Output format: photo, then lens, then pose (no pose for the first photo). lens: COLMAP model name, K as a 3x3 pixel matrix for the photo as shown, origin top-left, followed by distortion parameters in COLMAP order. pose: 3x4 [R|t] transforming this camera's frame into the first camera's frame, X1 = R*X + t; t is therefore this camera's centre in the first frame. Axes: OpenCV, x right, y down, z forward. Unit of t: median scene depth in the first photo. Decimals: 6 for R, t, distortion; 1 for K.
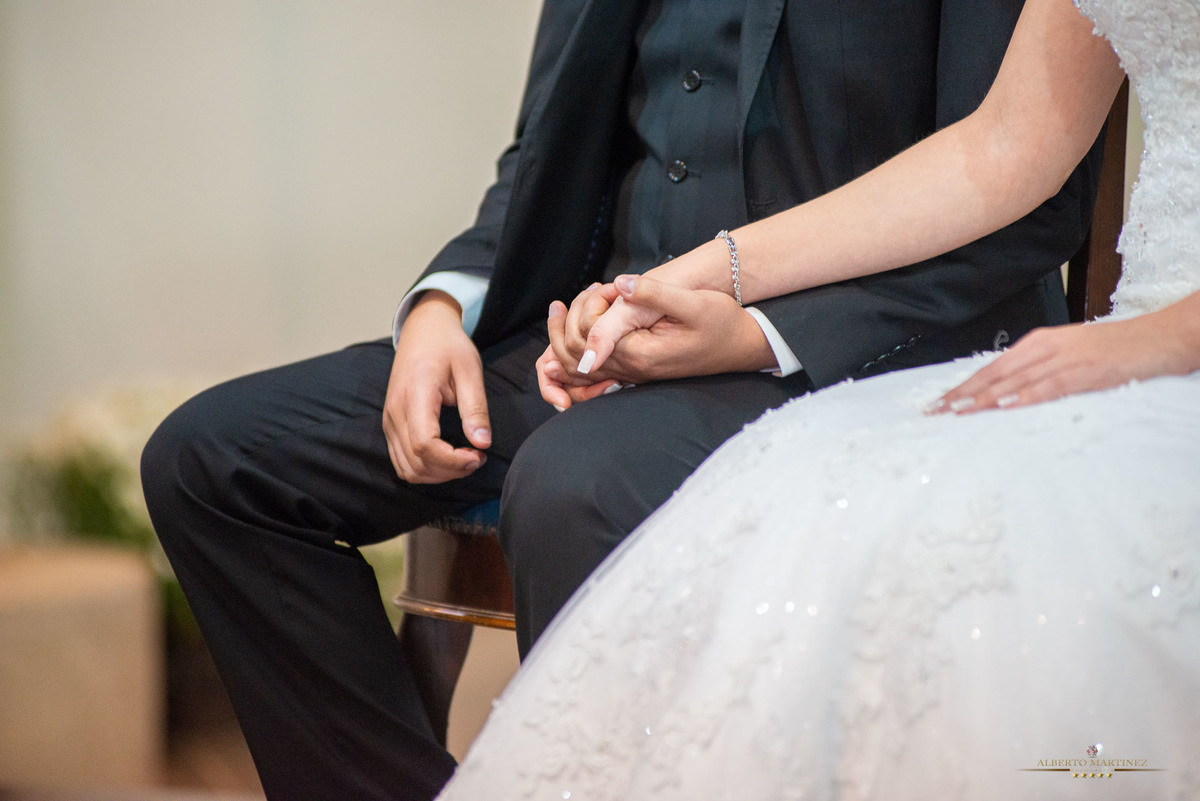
lens RADIAL K [[7040.1, 0, 596.9], [0, 7040.1, 403.3], [0, 0, 1]] dist [3.395386, 0.000000]
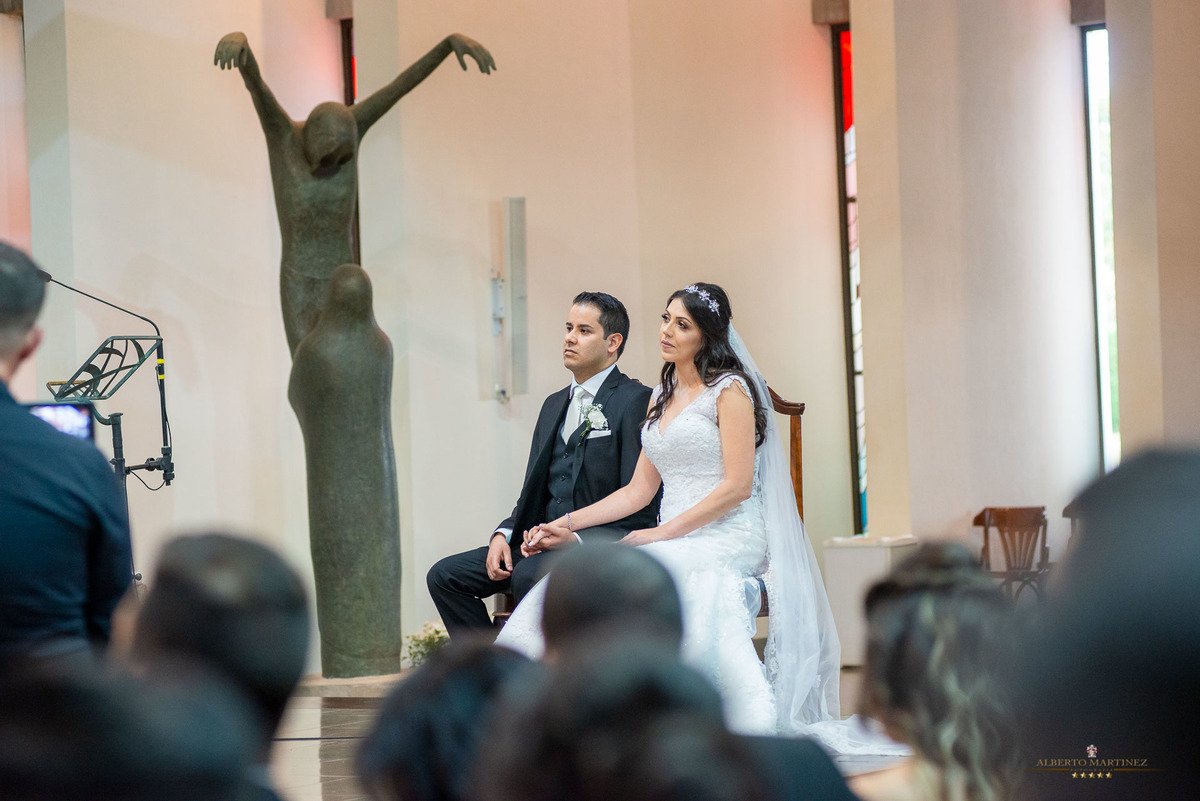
lens RADIAL K [[3868.5, 0, 601.2], [0, 3868.5, 397.2], [0, 0, 1]] dist [1.157222, 0.000000]
pose [[0.999015, -0.025722, -0.036152, 0.116843], [0.022297, 0.995494, -0.092164, 0.111992], [0.038360, 0.091267, 0.995087, -1.189528]]
